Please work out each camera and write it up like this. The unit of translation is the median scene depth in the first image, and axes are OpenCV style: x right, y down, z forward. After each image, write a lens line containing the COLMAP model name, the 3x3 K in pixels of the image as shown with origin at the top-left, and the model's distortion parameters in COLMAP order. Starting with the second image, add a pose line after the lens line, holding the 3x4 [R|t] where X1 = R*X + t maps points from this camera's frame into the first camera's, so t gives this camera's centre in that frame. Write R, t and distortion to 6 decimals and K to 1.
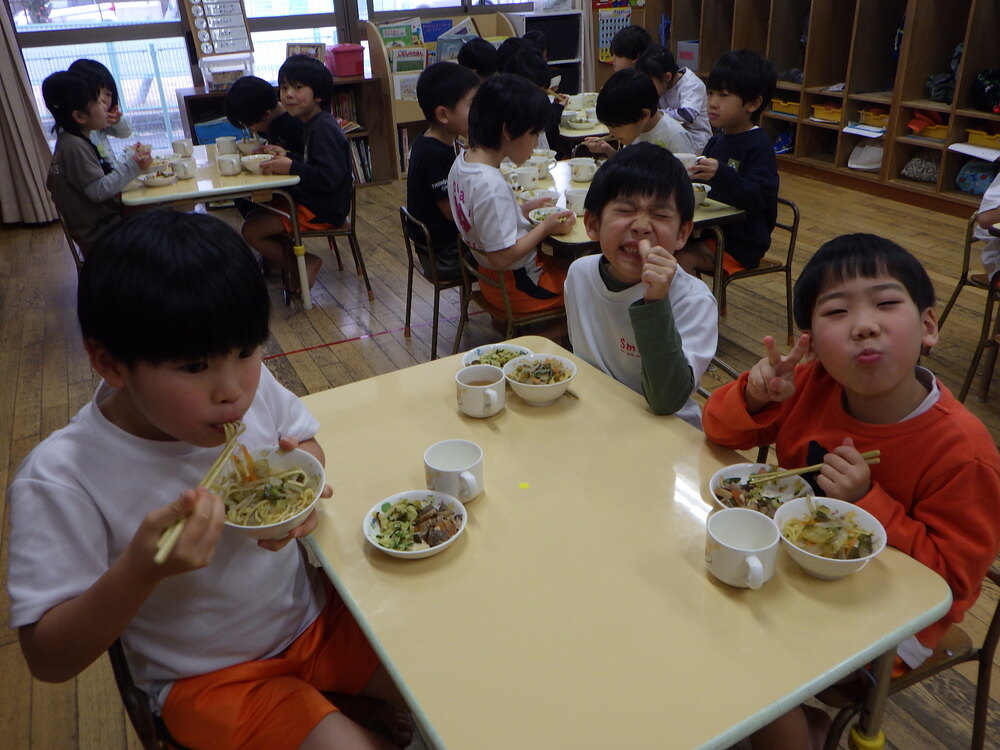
lens RADIAL K [[823.9, 0, 500.0], [0, 823.9, 375.0], [0, 0, 1]] dist [-0.001483, 0.005716]
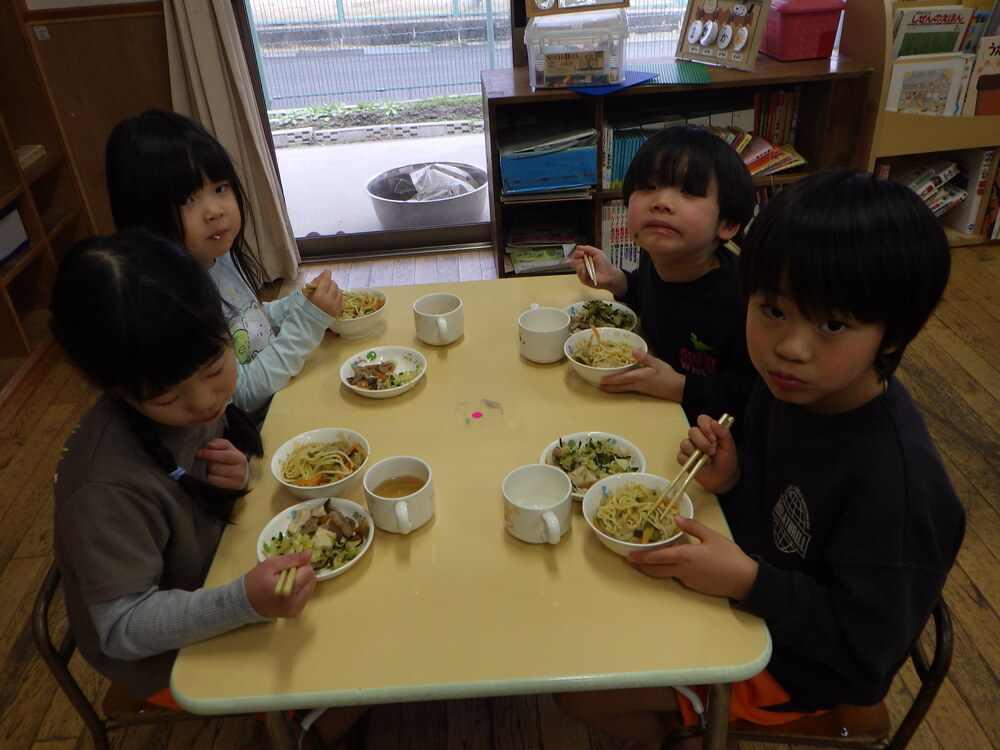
lens RADIAL K [[827.1, 0, 500.0], [0, 827.1, 375.0], [0, 0, 1]] dist [-0.009083, 0.002097]
pose [[0.928394, 0.186407, -0.321462, -0.152012], [-0.147840, 0.978952, 0.140700, -0.211047], [0.340923, -0.083100, 0.936411, 0.430563]]
